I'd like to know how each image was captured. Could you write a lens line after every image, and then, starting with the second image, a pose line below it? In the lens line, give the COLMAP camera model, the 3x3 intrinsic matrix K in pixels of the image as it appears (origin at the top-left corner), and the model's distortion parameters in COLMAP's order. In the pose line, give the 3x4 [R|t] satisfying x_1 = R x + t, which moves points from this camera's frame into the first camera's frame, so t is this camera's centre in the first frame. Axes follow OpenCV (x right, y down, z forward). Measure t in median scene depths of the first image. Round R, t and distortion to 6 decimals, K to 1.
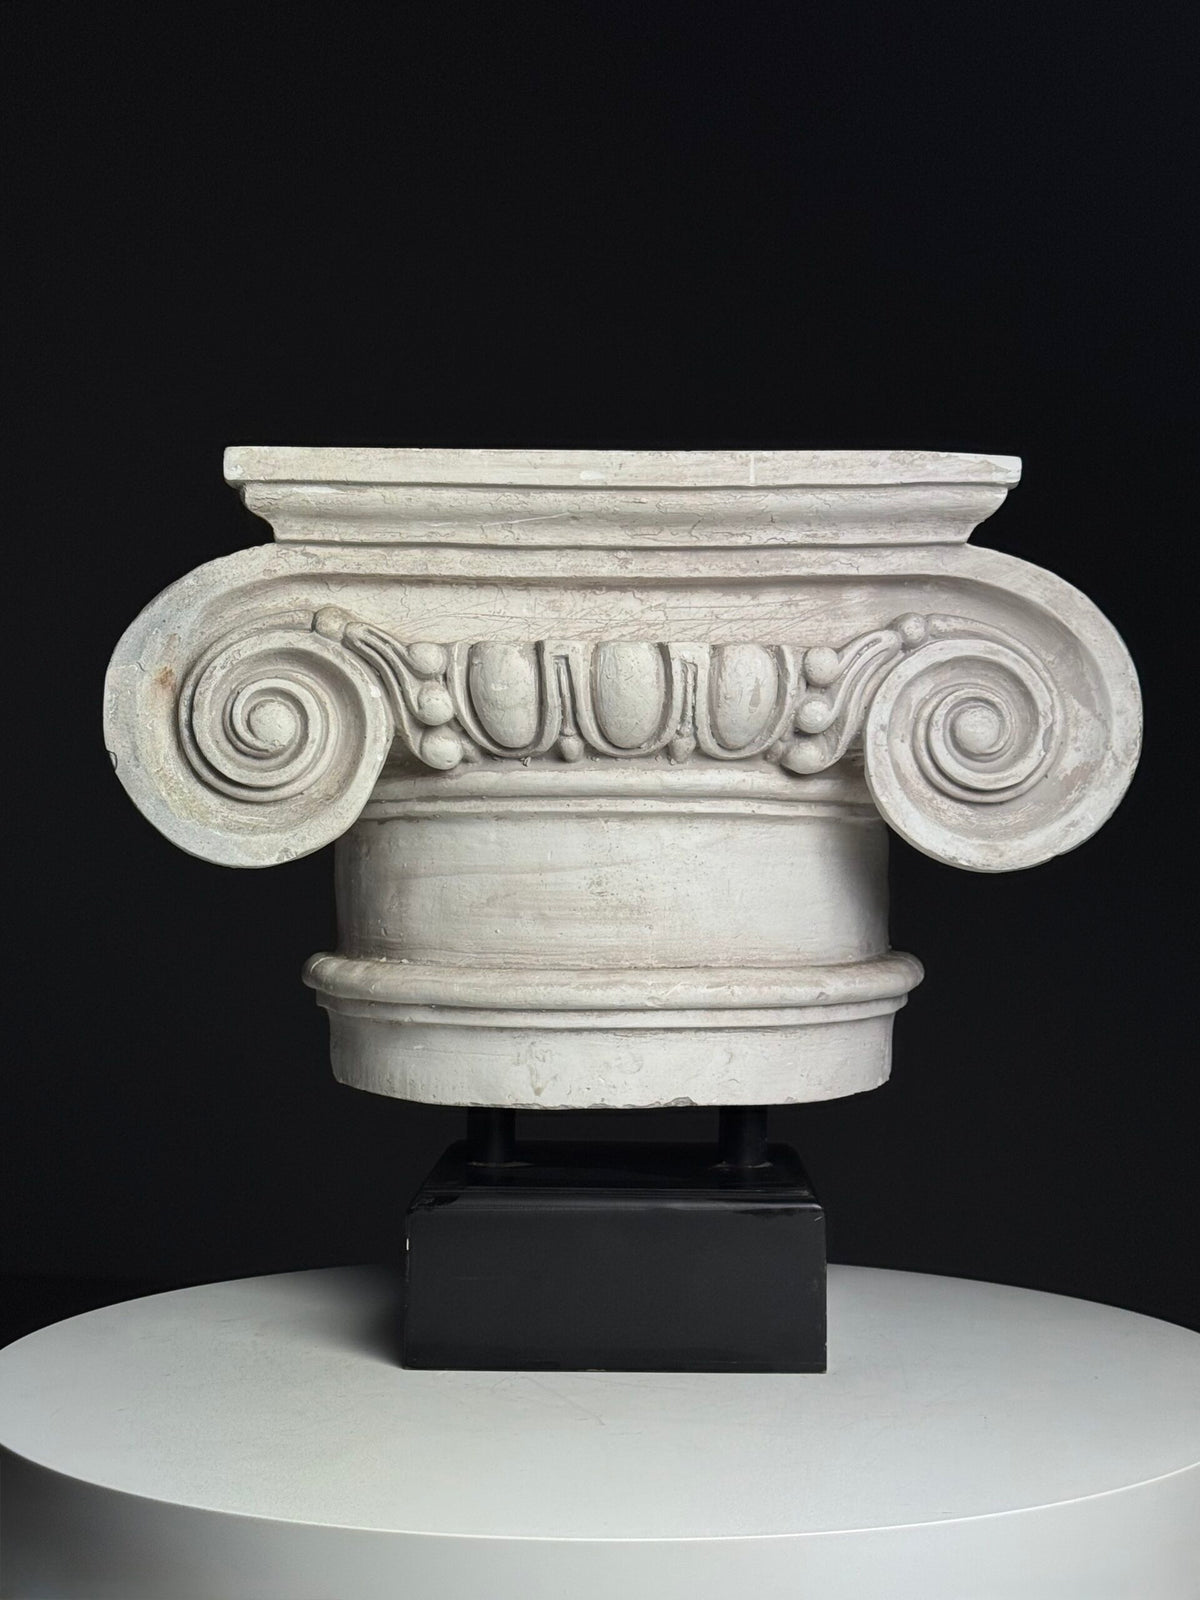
lens RADIAL K [[2391.5, 0, 592.1], [0, 2391.5, 799.2], [0, 0, 1]] dist [0.156249, -0.195568]
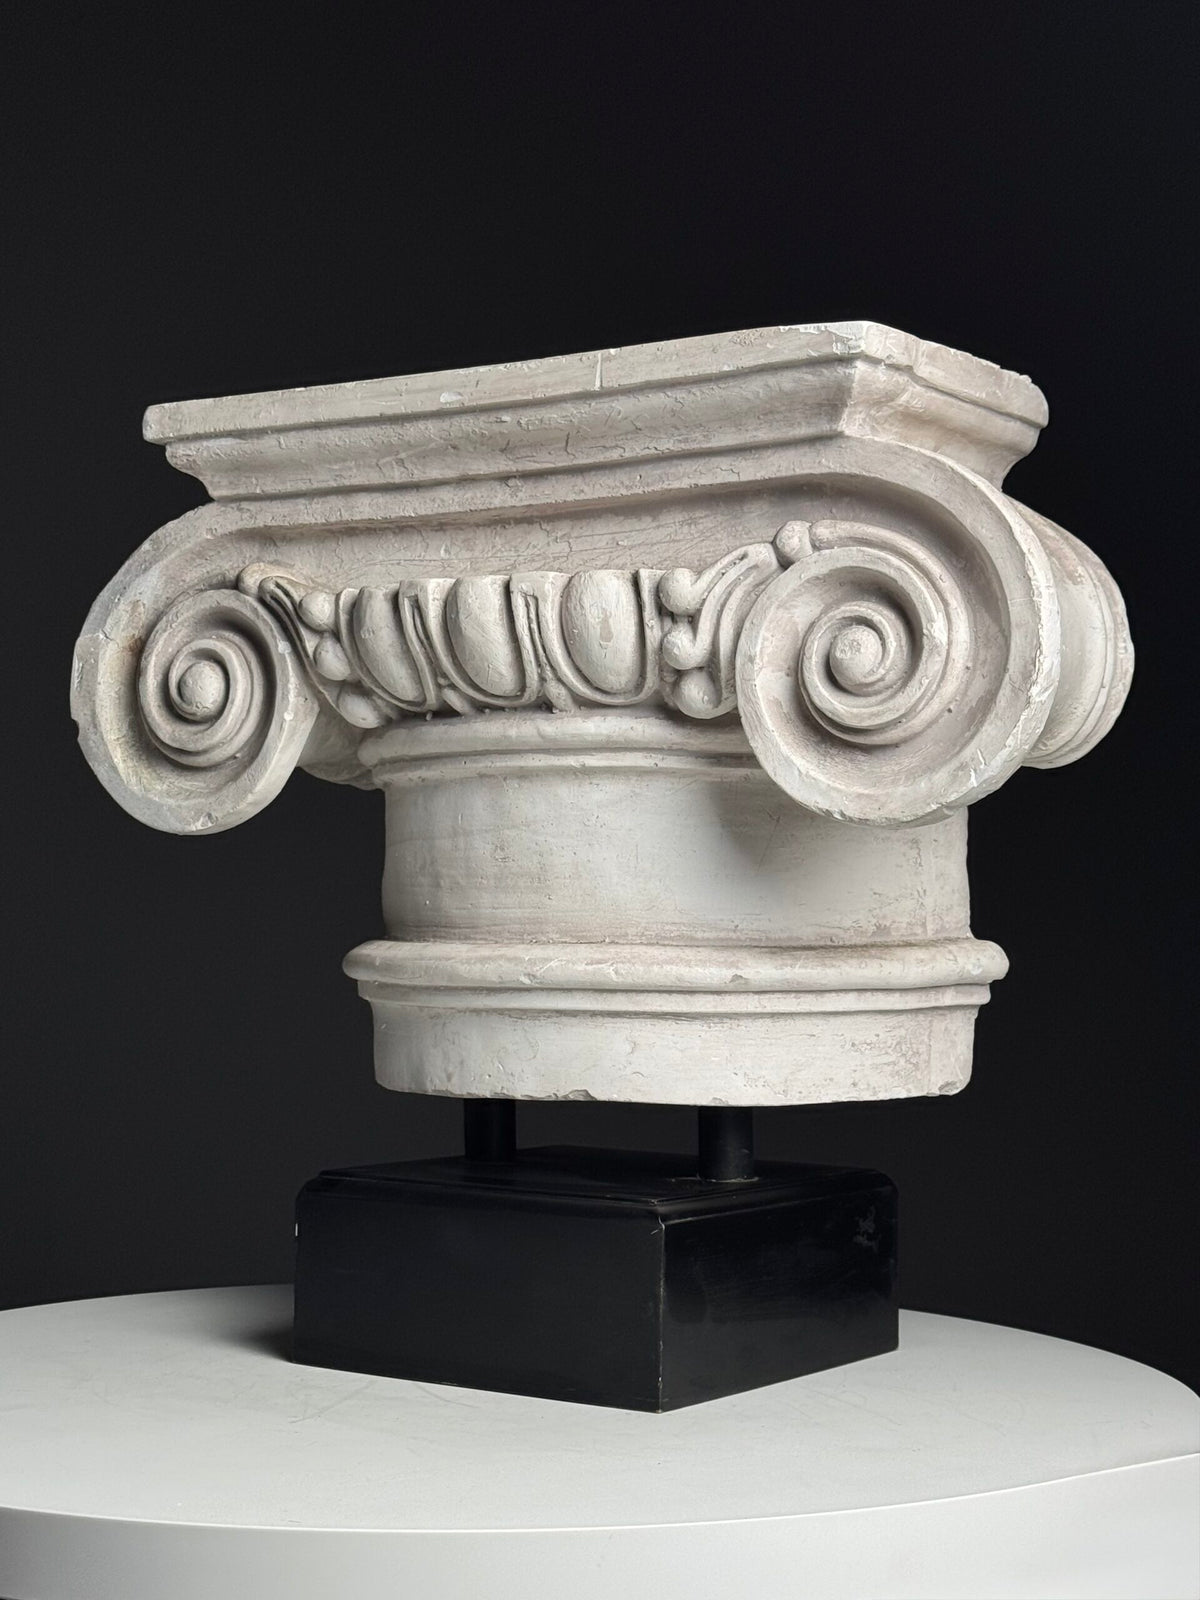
lens RADIAL K [[2602.6, 0, 600.0], [0, 2602.6, 800.0], [0, 0, 1]] dist [0.132881, -0.047630]
pose [[0.834337, -0.020333, -0.550880, 0.579246], [0.005642, 0.999582, -0.028349, 0.045384], [0.551226, 0.020545, 0.834103, 0.204097]]
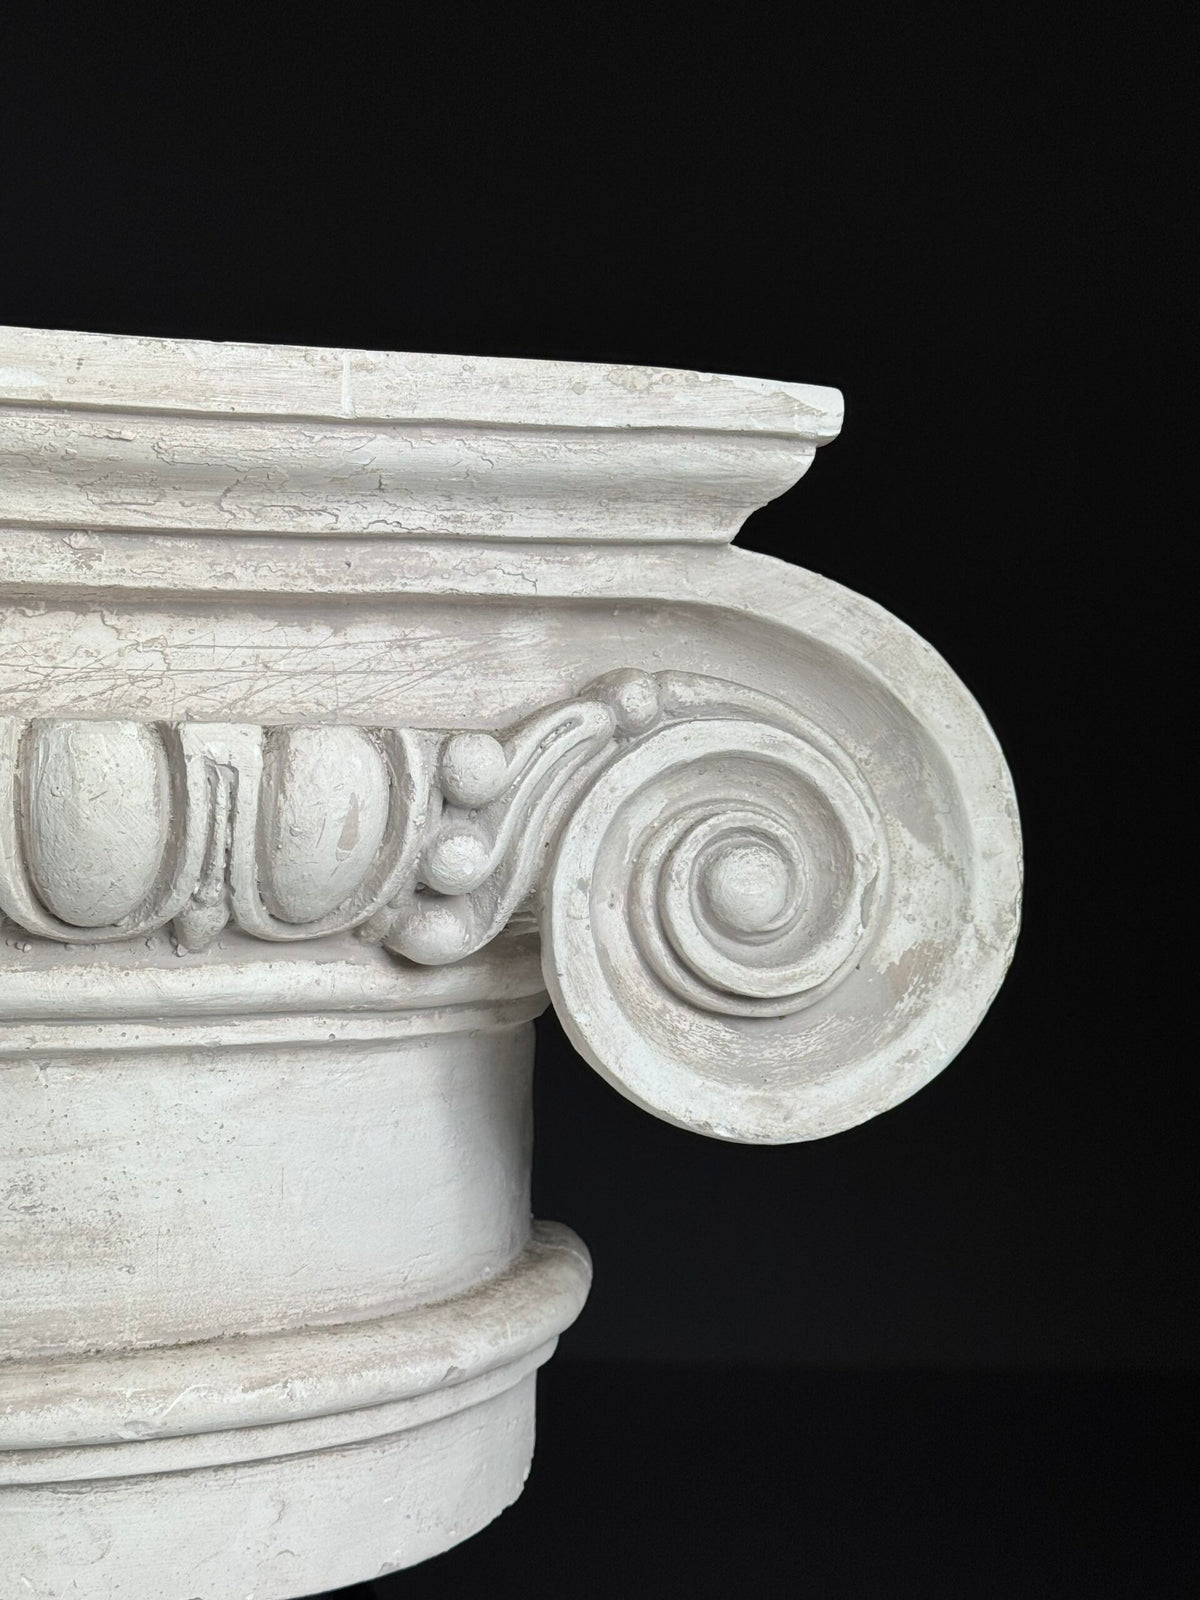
lens RADIAL K [[2391.5, 0, 592.1], [0, 2391.5, 799.2], [0, 0, 1]] dist [0.156249, -0.195568]
pose [[0.969539, 0.006286, 0.244856, -0.007045], [-0.011781, 0.999710, 0.020984, -0.059800], [-0.244653, -0.023230, 0.969332, 0.481472]]
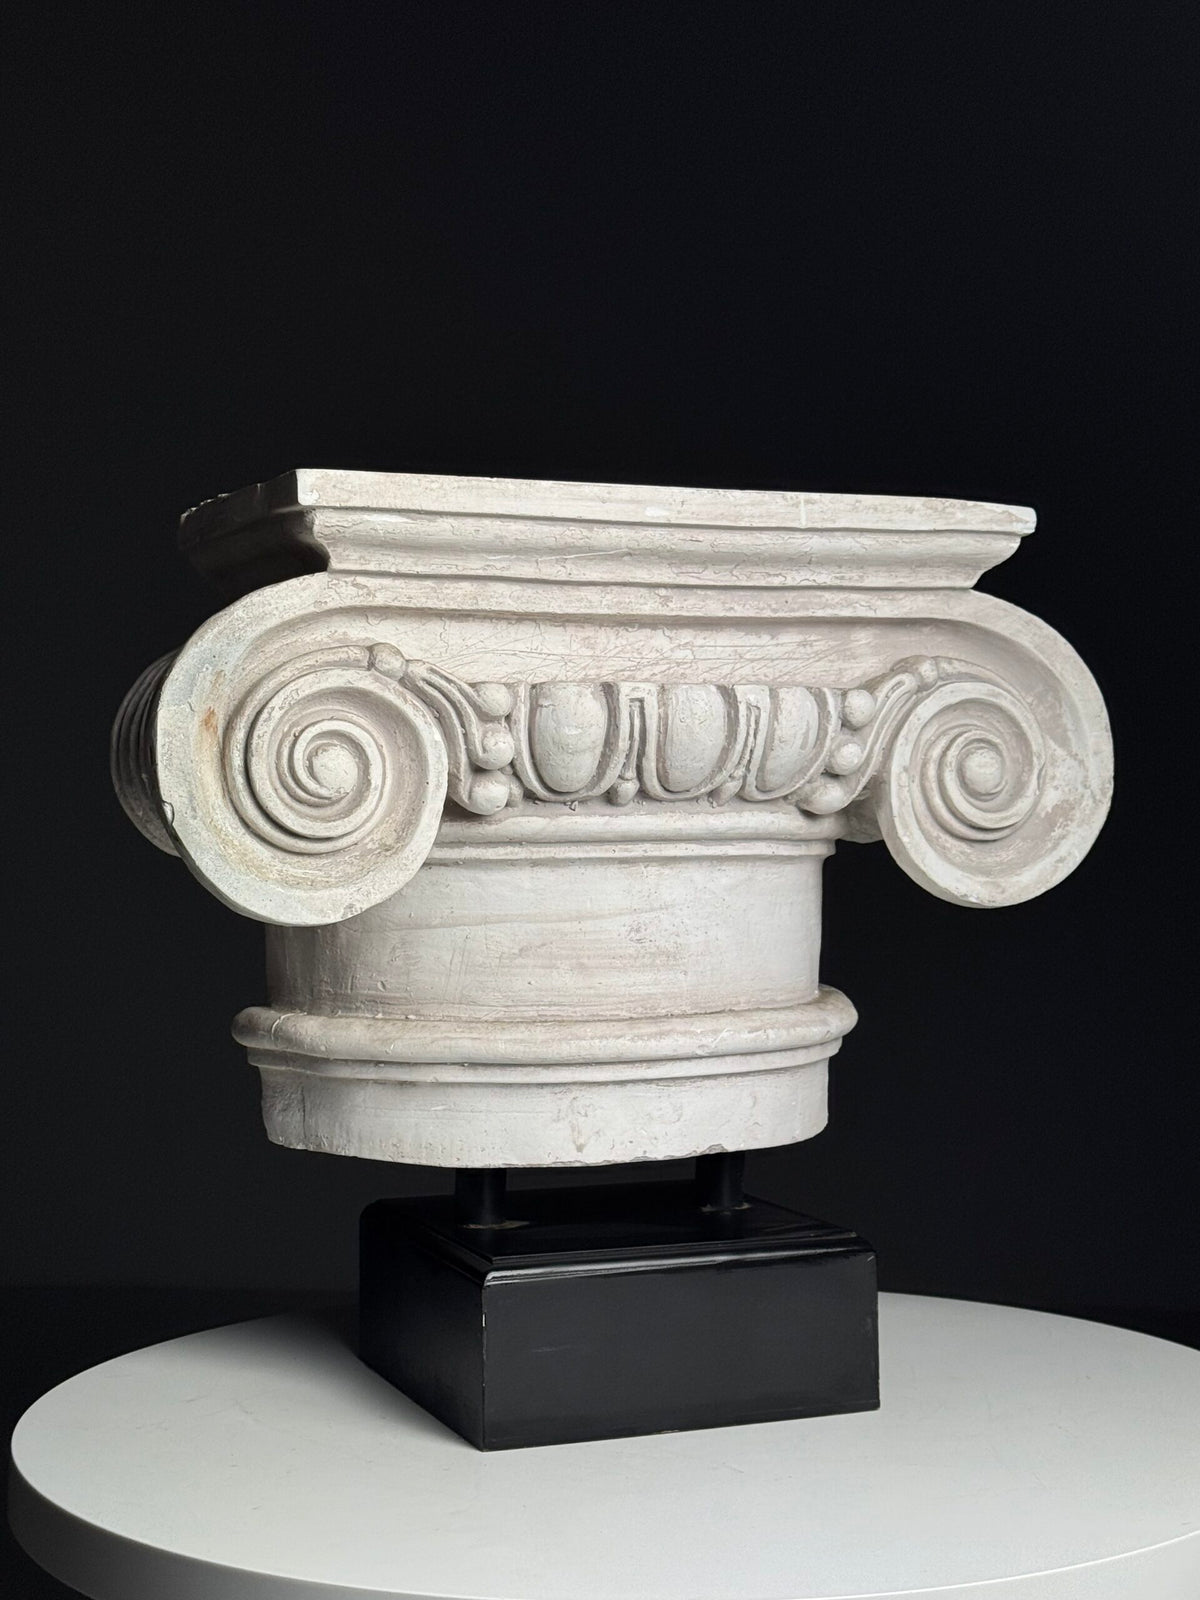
lens RADIAL K [[2524.0, 0, 581.0], [0, 2524.0, 801.8], [0, 0, 1]] dist [0.140786, -0.020390]
pose [[0.921065, -0.011374, 0.389242, -0.420265], [0.004808, 0.999829, 0.017838, -0.035553], [-0.389378, -0.014558, 0.920963, 0.066594]]
